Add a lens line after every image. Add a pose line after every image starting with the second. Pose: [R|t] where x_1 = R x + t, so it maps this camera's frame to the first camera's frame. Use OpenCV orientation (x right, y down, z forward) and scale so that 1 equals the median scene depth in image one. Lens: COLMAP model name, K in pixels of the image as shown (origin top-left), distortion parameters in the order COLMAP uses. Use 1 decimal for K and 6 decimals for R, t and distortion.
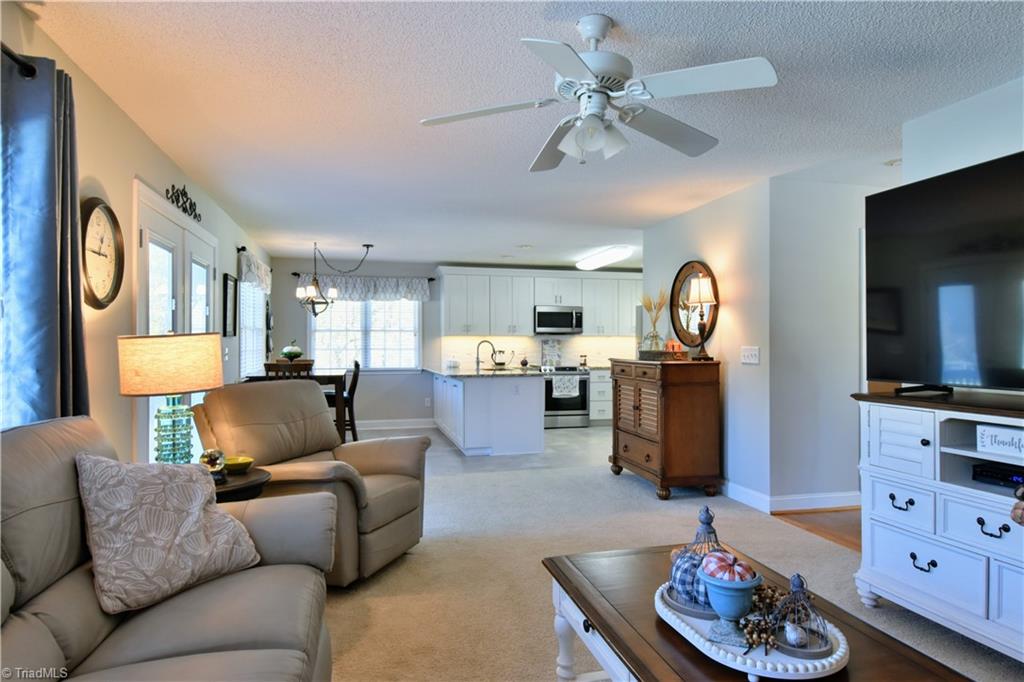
lens RADIAL K [[575.5, 0, 512.0], [0, 575.5, 341.0], [0, 0, 1]] dist [0.000282, -0.000305]
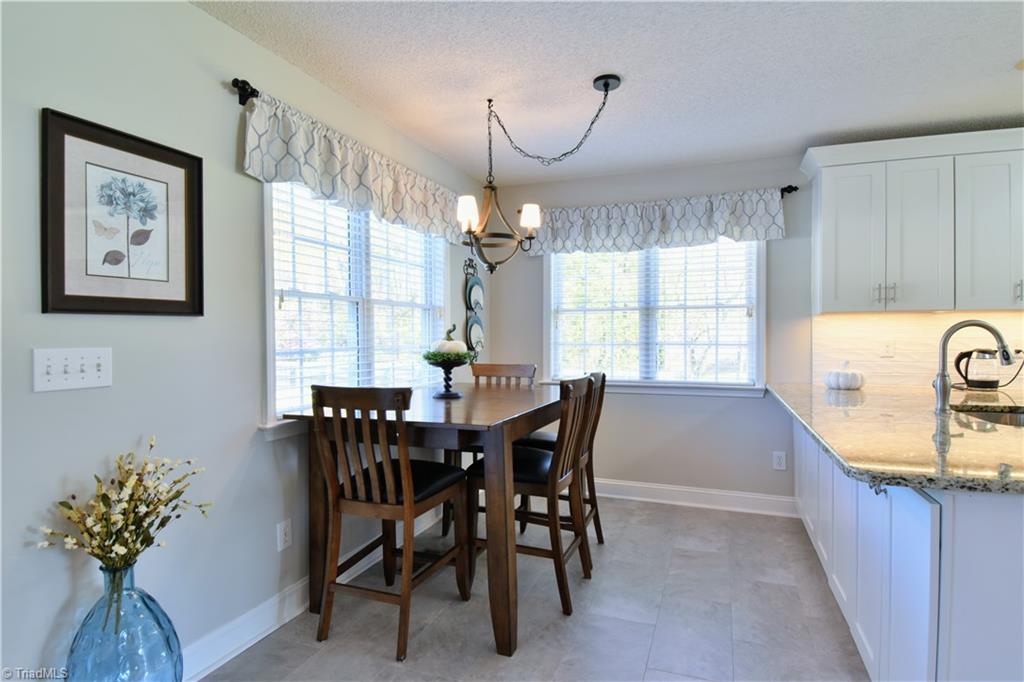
lens RADIAL K [[533.7, 0, 525.9], [0, 533.7, 343.7], [0, 0, 1]] dist [0.027786, -0.037723]
pose [[0.820583, 0.004760, -0.571508, -0.068753], [0.007557, 0.999788, 0.019179, 0.003533], [0.571478, -0.020057, 0.820372, 0.537274]]
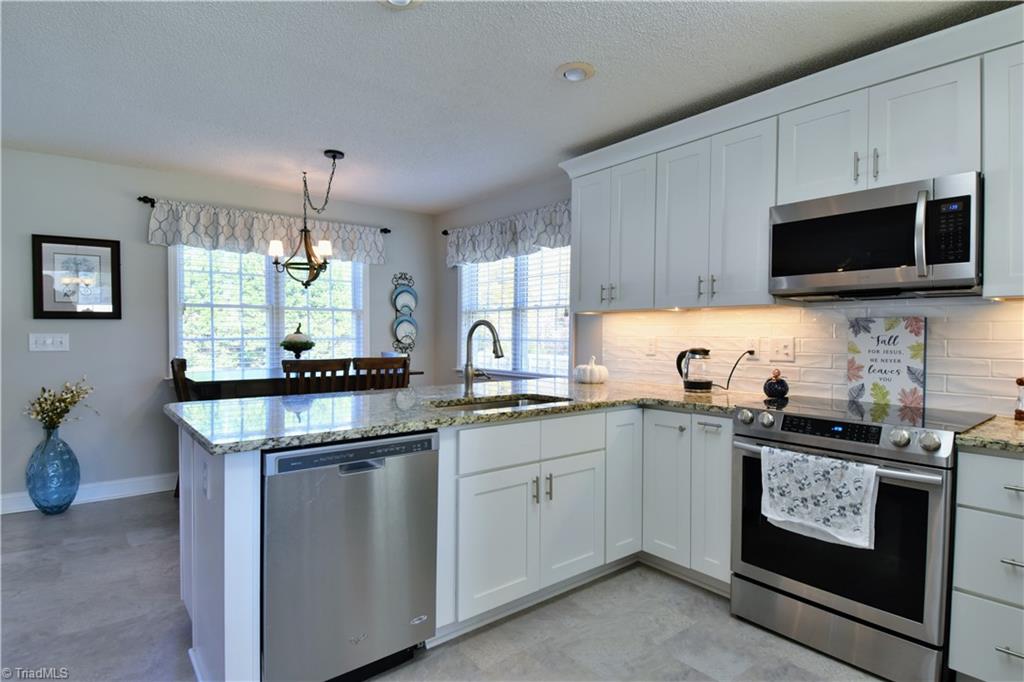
lens RADIAL K [[533.7, 0, 525.9], [0, 533.7, 343.7], [0, 0, 1]] dist [0.027786, -0.037723]
pose [[0.426748, 0.020323, -0.904142, 0.248132], [-0.000295, 0.999751, 0.022333, 0.005570], [0.904371, -0.009264, 0.426647, 0.763358]]
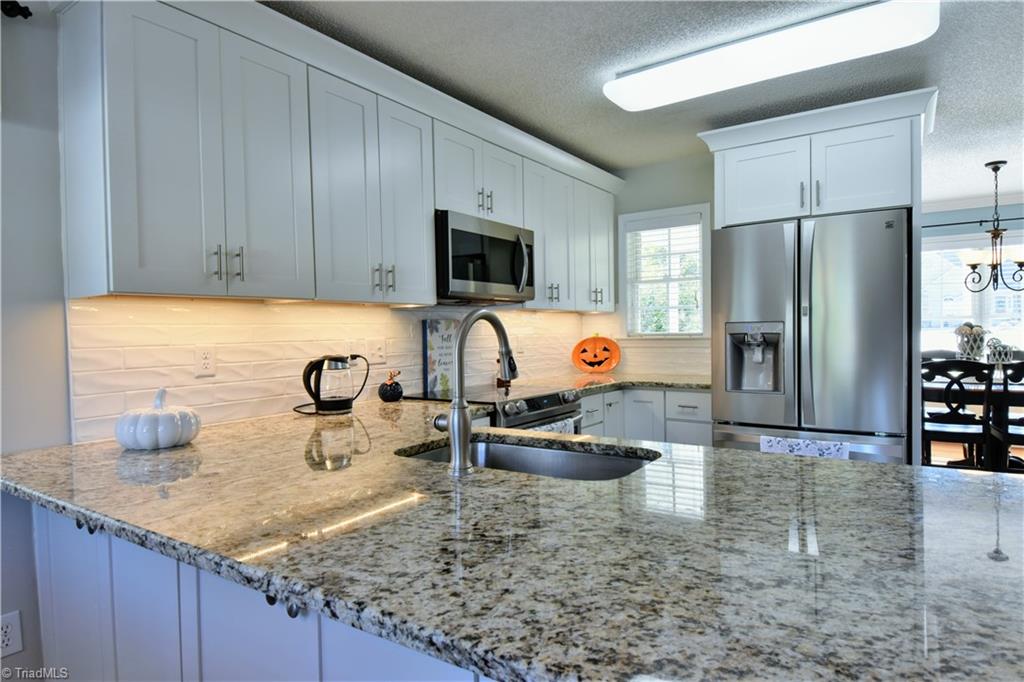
lens RADIAL K [[586.4, 0, 527.1], [0, 586.4, 347.1], [0, 0, 1]] dist [0.000532, -0.001612]
pose [[0.743398, -0.032506, 0.668059, -0.142598], [0.014664, 0.999370, 0.032310, 0.004272], [-0.668689, -0.014222, 0.743406, 0.735779]]
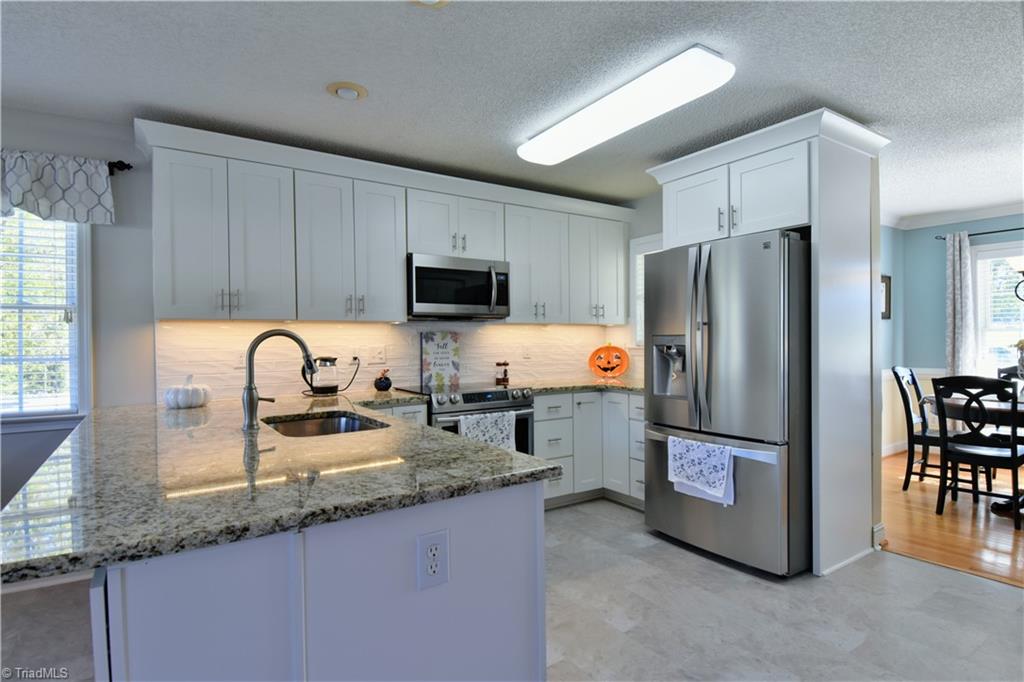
lens RADIAL K [[533.7, 0, 525.9], [0, 533.7, 343.7], [0, 0, 1]] dist [0.027786, -0.037723]
pose [[0.938282, -0.012551, 0.345643, -0.018072], [0.009304, 0.999896, 0.011049, 0.003668], [-0.345746, -0.007152, 0.938301, 0.595081]]
